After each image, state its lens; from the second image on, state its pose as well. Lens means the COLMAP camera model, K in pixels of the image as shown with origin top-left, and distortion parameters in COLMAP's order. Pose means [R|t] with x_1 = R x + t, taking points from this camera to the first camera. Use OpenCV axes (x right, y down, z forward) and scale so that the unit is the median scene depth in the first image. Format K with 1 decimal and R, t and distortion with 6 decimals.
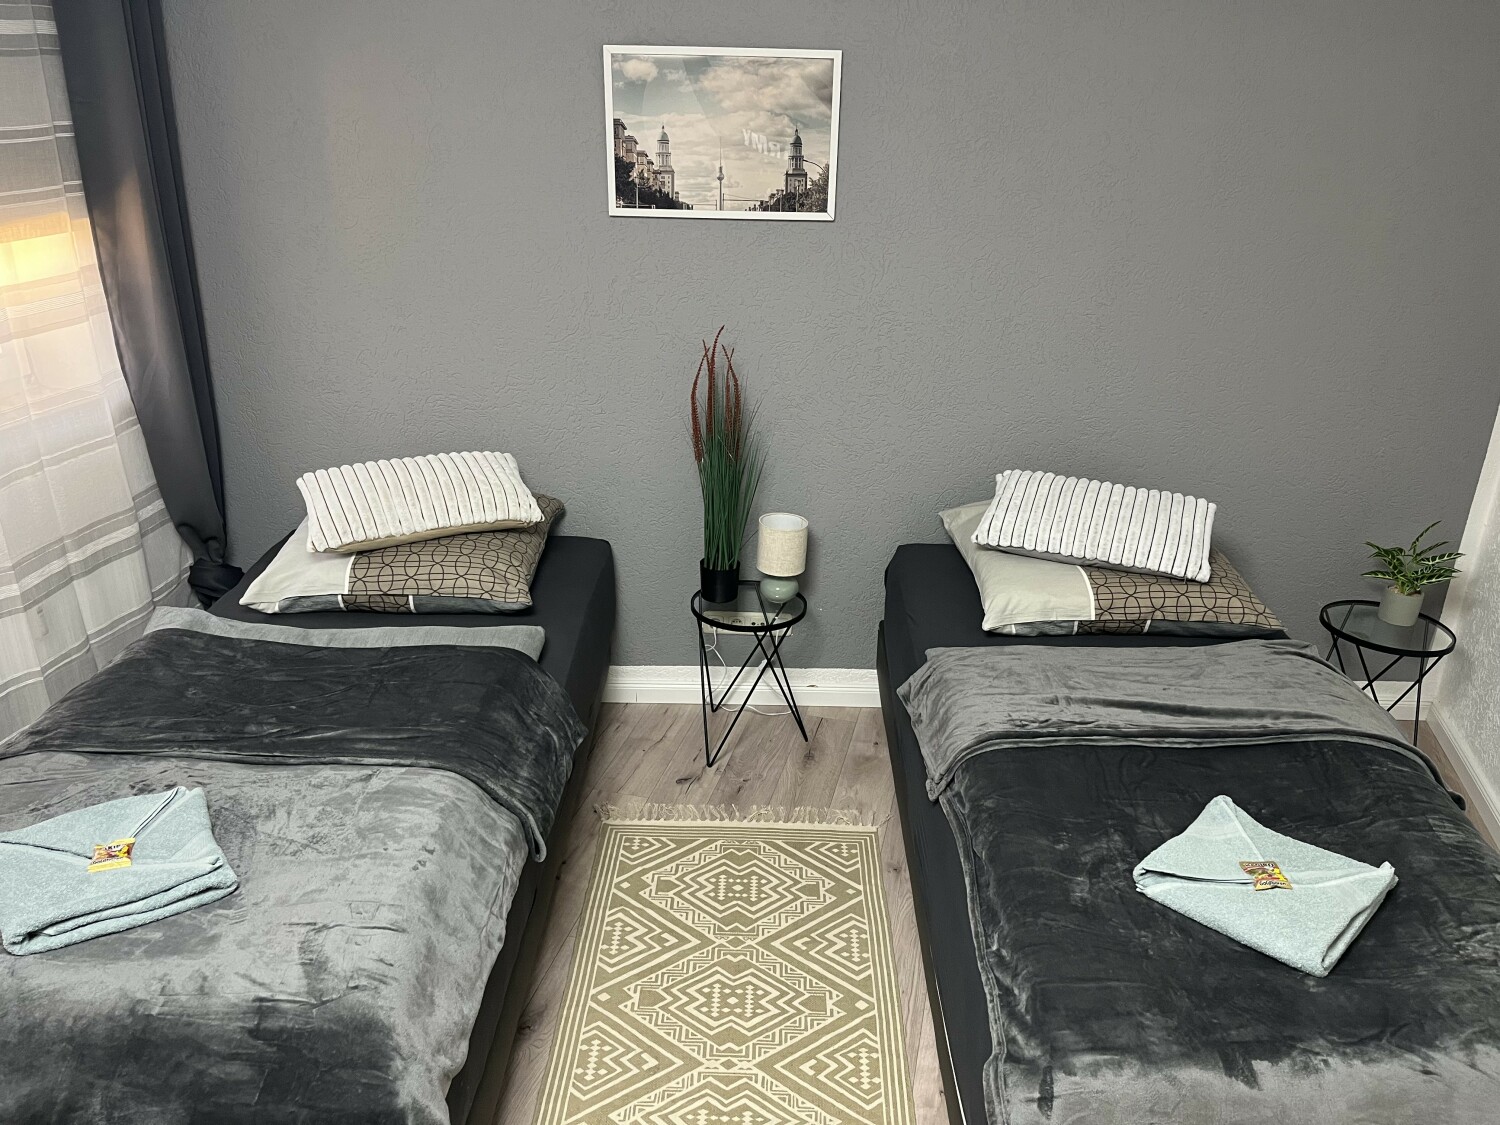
lens RADIAL K [[1132.9, 0, 764.3], [0, 1132.9, 562.2], [0, 0, 1]] dist [0.066748, -0.093792]
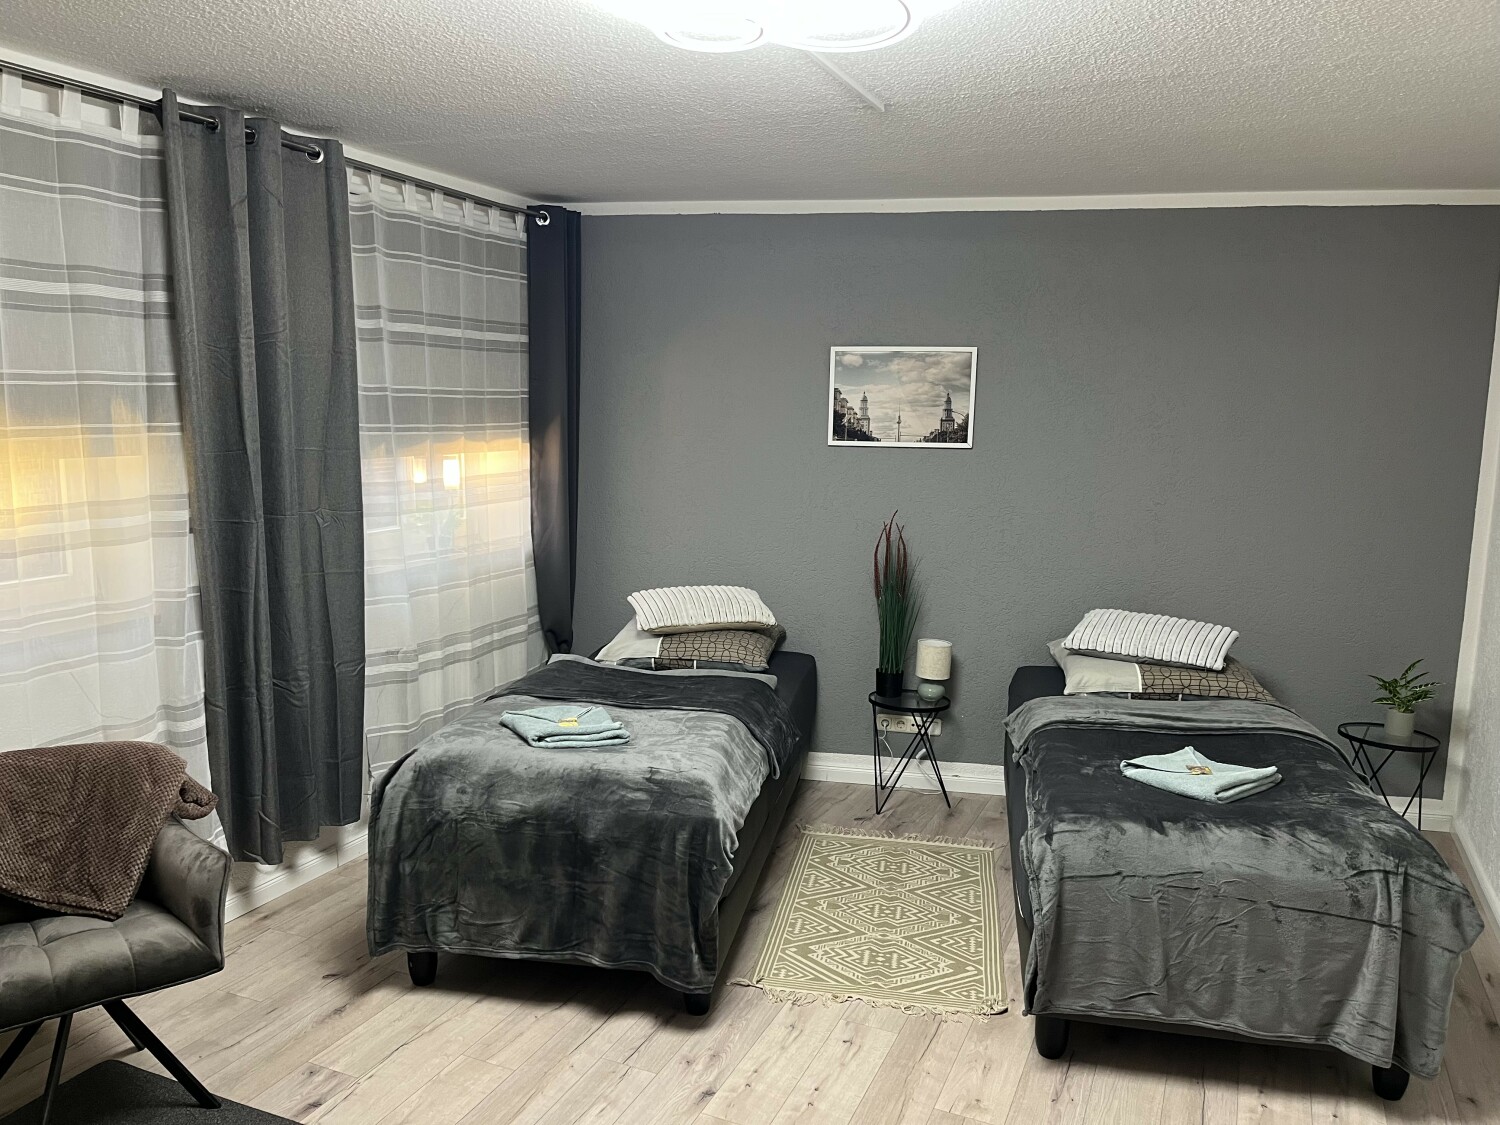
lens RADIAL K [[1132.9, 0, 736.4], [0, 1132.9, 574.0], [0, 0, 1]] dist [0.066748, -0.093792]
pose [[0.982342, 0.023554, -0.185605, 0.039650], [-0.068865, 0.967918, -0.241647, 0.280431], [0.173959, 0.250162, 0.952448, -0.521583]]
